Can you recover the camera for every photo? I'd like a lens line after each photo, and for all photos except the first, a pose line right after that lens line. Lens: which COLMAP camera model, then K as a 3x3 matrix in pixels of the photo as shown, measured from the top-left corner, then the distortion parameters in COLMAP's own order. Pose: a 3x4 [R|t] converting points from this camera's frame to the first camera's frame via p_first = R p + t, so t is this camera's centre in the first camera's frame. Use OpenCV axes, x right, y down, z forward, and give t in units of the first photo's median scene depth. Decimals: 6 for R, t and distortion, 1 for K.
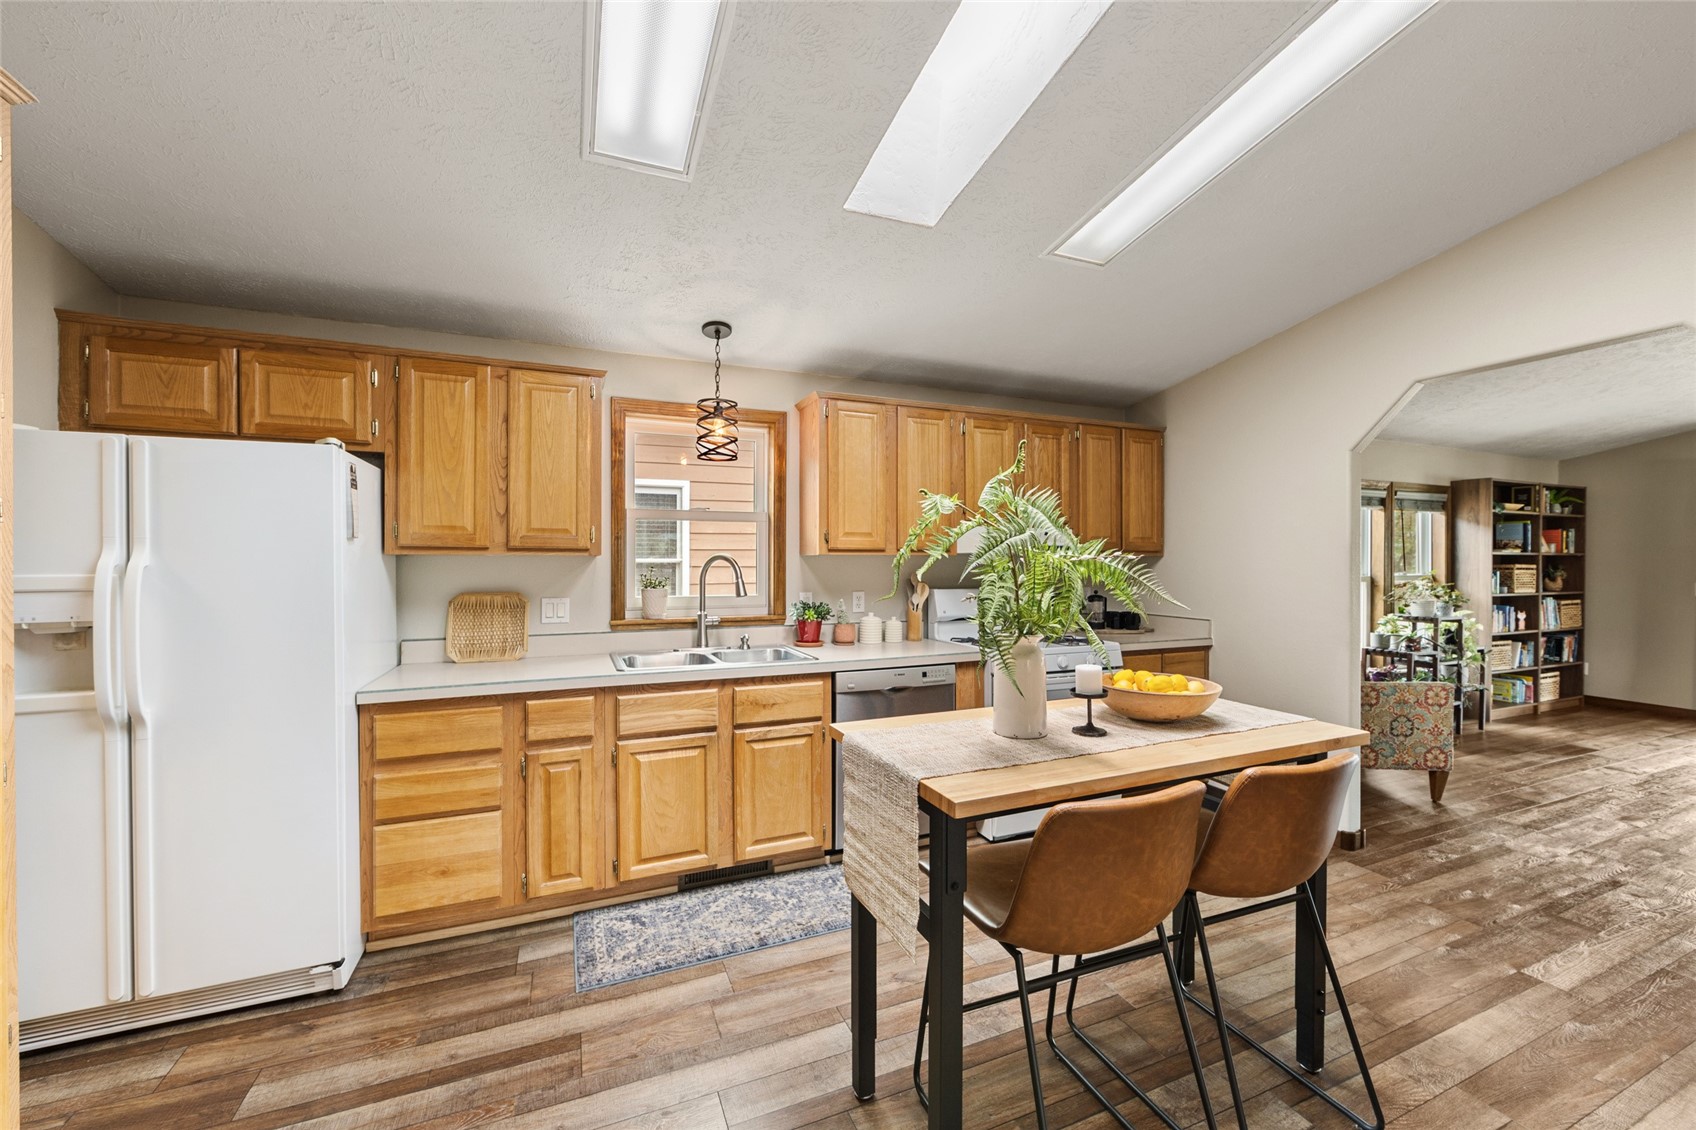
lens RADIAL K [[665.5, 0, 847.9], [0, 665.5, 566.3], [0, 0, 1]] dist [-0.003354, -0.000311]
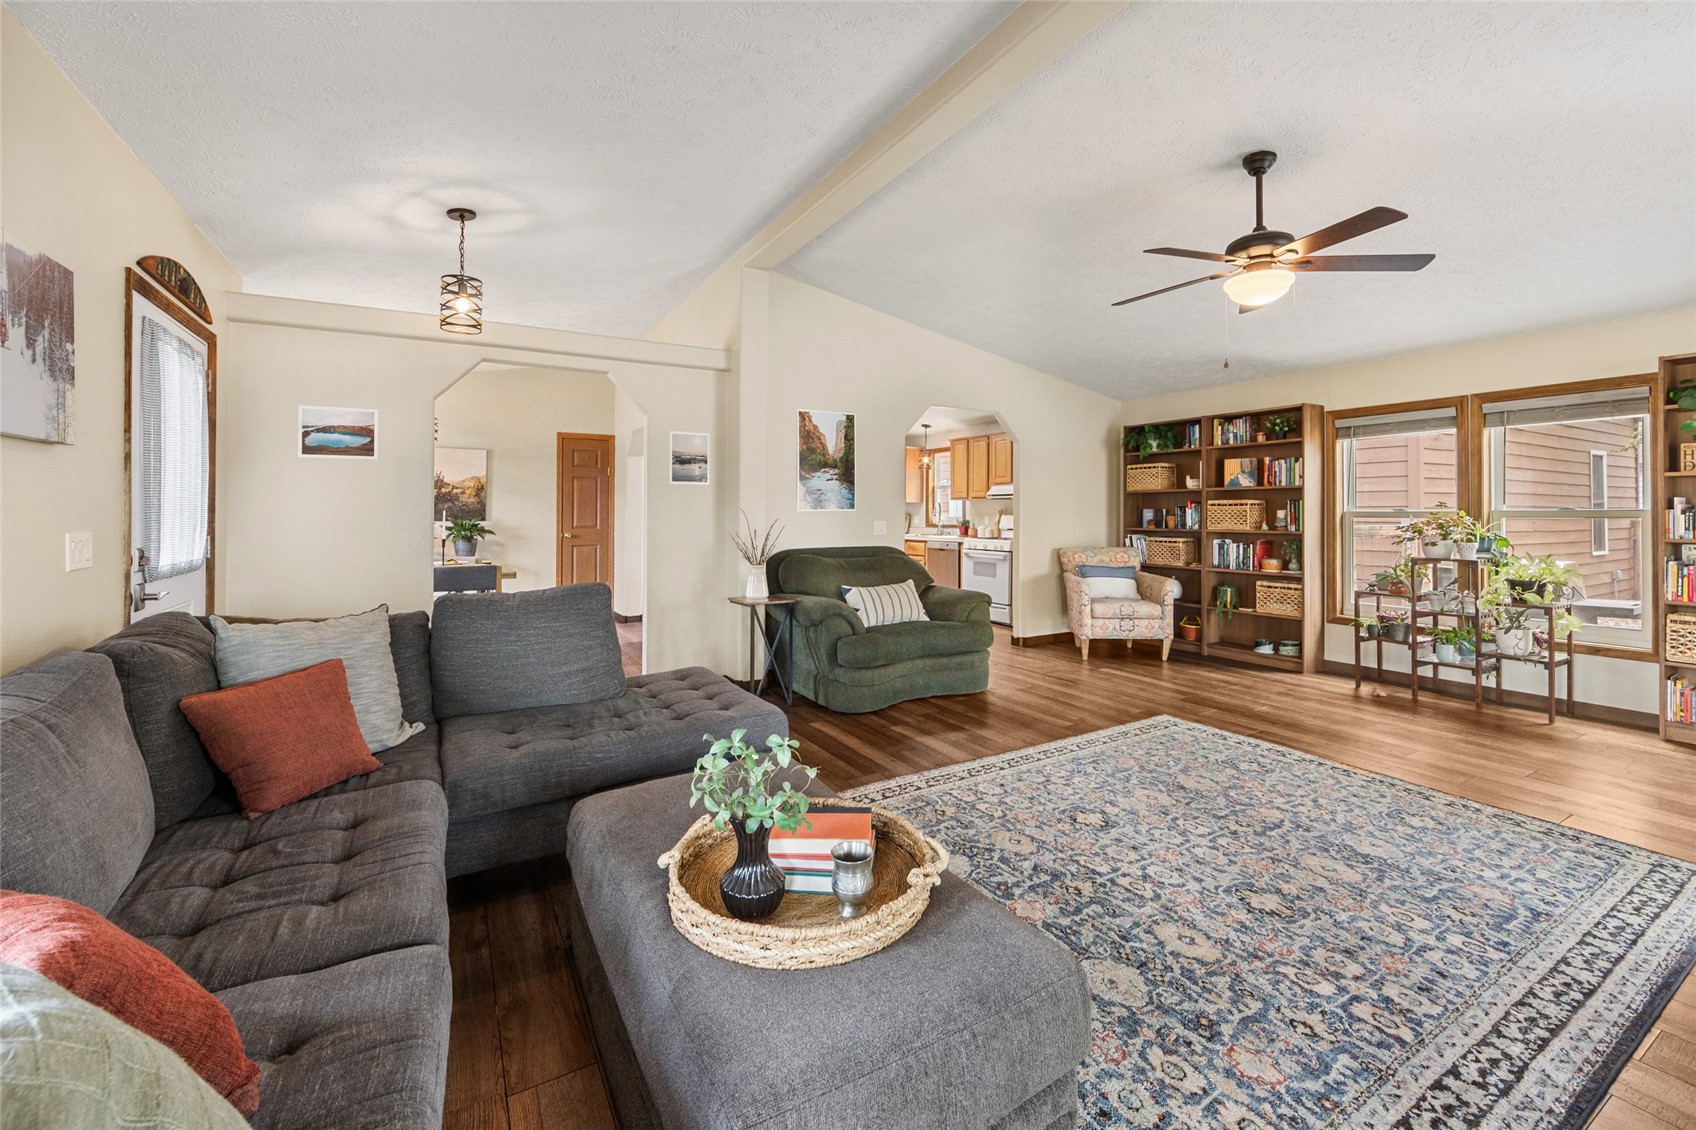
lens RADIAL K [[694.3, 0, 845.7], [0, 694.3, 508.0], [0, 0, 1]] dist [-0.002252, -0.000613]
pose [[0.125926, -0.008590, -0.992002, 2.831458], [-0.005042, 0.999944, -0.009298, 0.042481], [0.992027, 0.006172, 0.125876, 0.248922]]
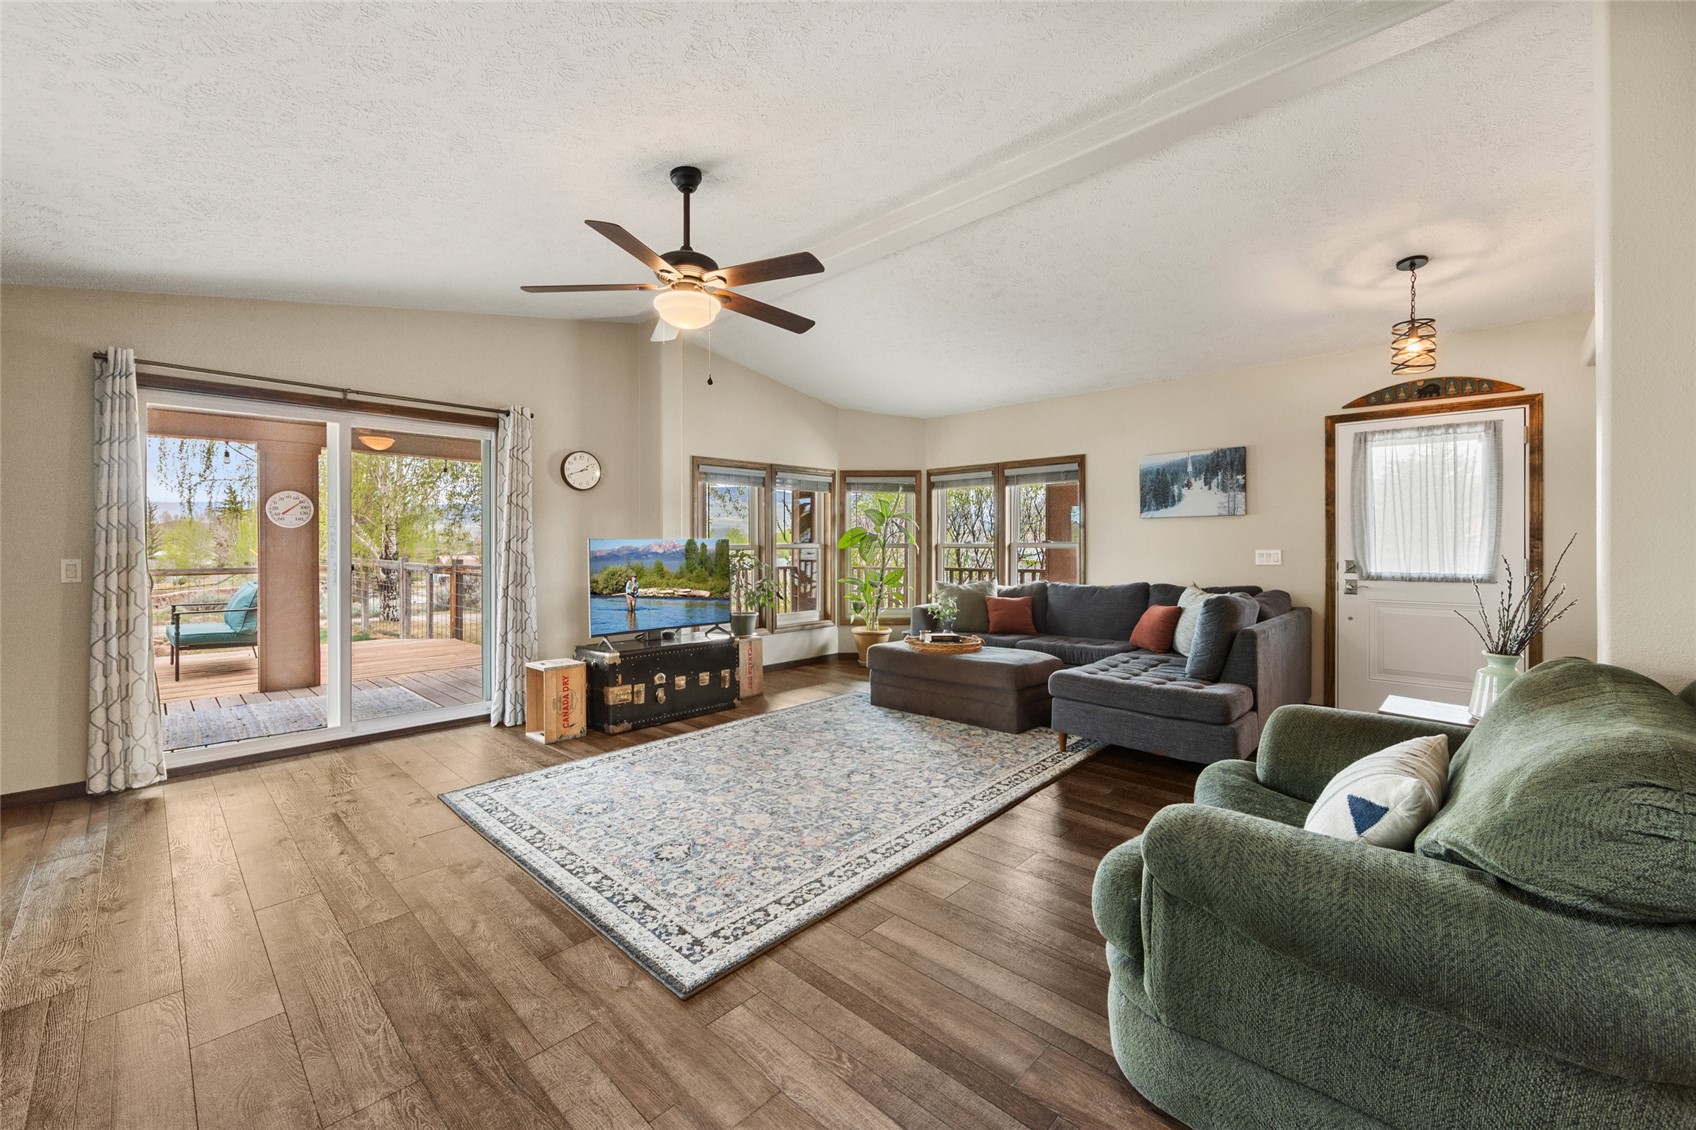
lens RADIAL K [[672.0, 0, 847.2], [0, 672.0, 544.2], [0, 0, 1]] dist [-0.003046, -0.000060]
pose [[-0.400810, -0.003187, 0.916156, 0.926898], [0.011029, 0.999905, 0.008303, 0.026863], [-0.916095, 0.013432, -0.400736, 1.157264]]
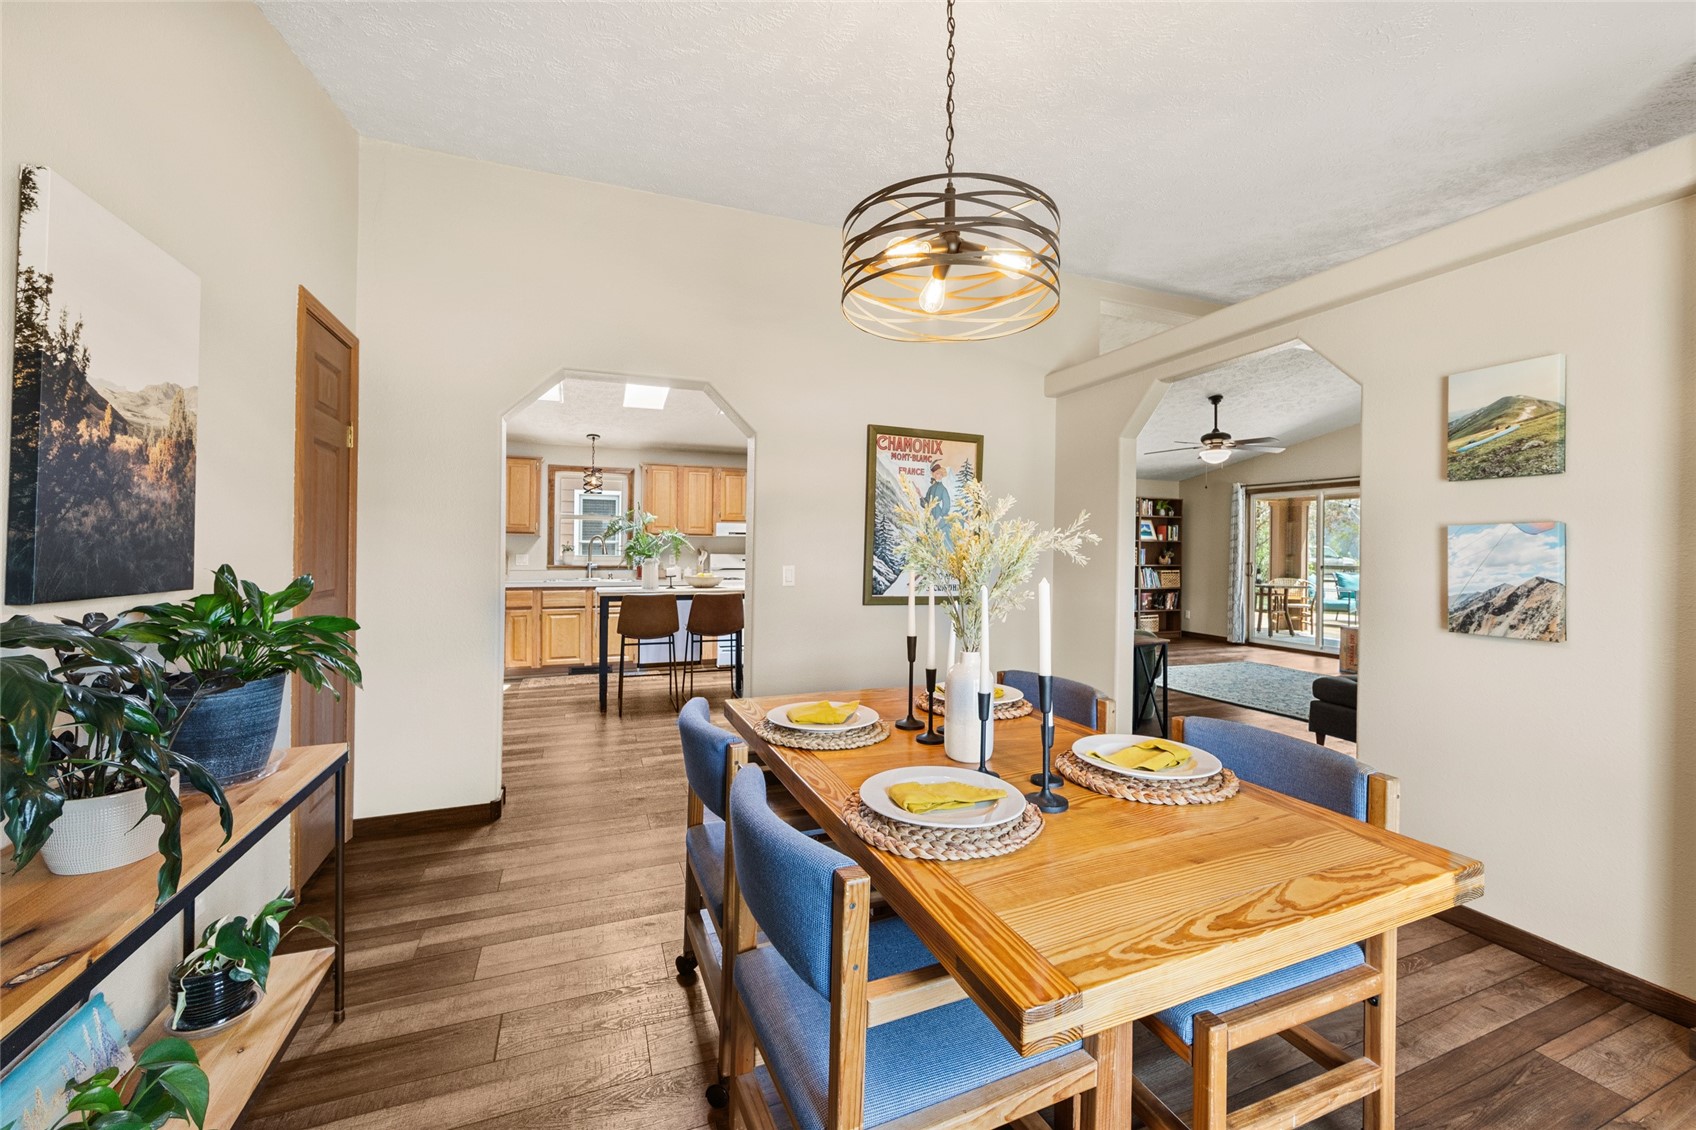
lens RADIAL K [[672.8, 0, 849.6], [0, 672.8, 551.9], [0, 0, 1]] dist [-0.001938, -0.000595]
pose [[0.999721, 0.008403, -0.022089, 0.726530], [-0.008482, 0.999958, -0.003465, 0.038621], [0.022059, 0.003651, 0.999750, -1.266708]]
